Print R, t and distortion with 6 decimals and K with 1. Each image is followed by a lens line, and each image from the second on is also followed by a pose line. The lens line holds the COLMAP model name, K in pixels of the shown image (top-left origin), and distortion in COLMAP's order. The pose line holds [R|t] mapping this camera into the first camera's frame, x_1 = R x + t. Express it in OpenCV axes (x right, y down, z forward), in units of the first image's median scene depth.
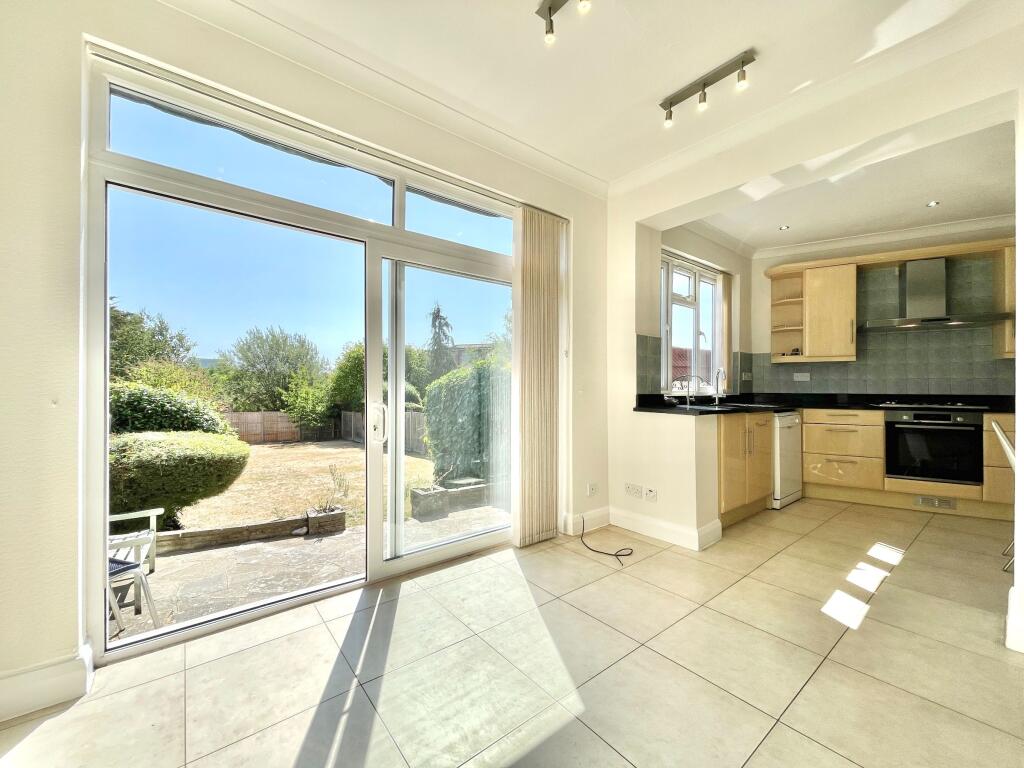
lens RADIAL K [[412.0, 0, 514.4], [0, 412.0, 383.6], [0, 0, 1]] dist [0.003616, 0.001220]
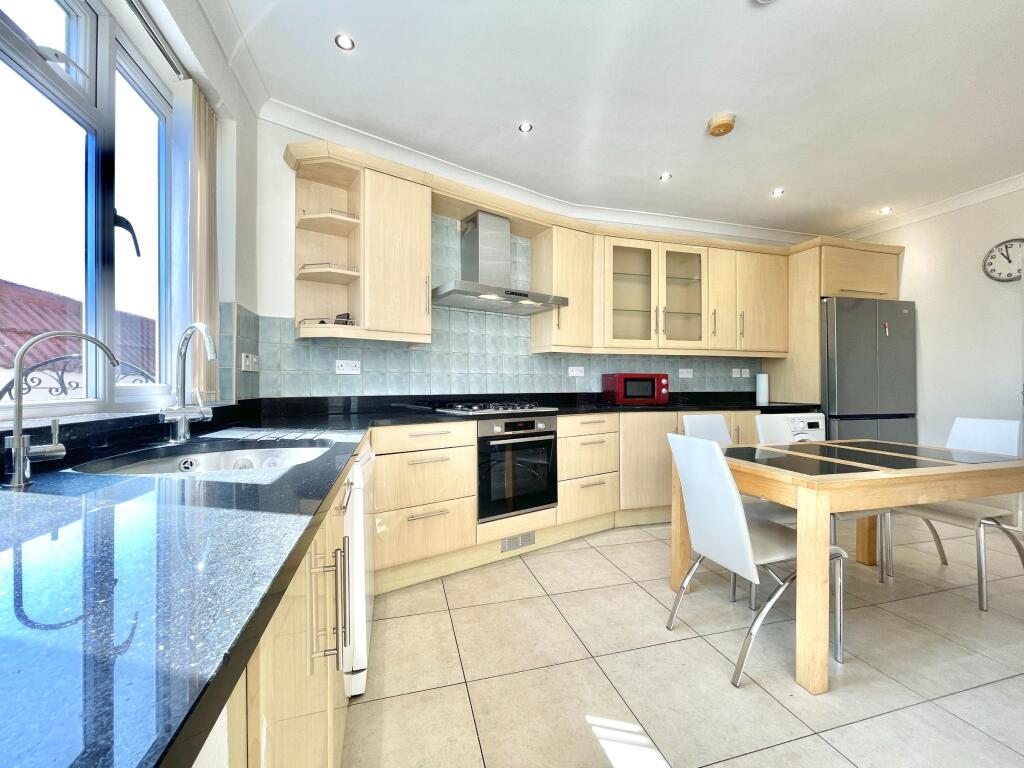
lens RADIAL K [[412.0, 0, 513.5], [0, 412.0, 384.0], [0, 0, 1]] dist [0.003616, 0.001220]
pose [[0.389916, 0.000971, 0.920850, 0.291931], [-0.001138, 0.999999, -0.000572, 0.007276], [-0.920850, -0.000825, 0.389917, 0.625474]]
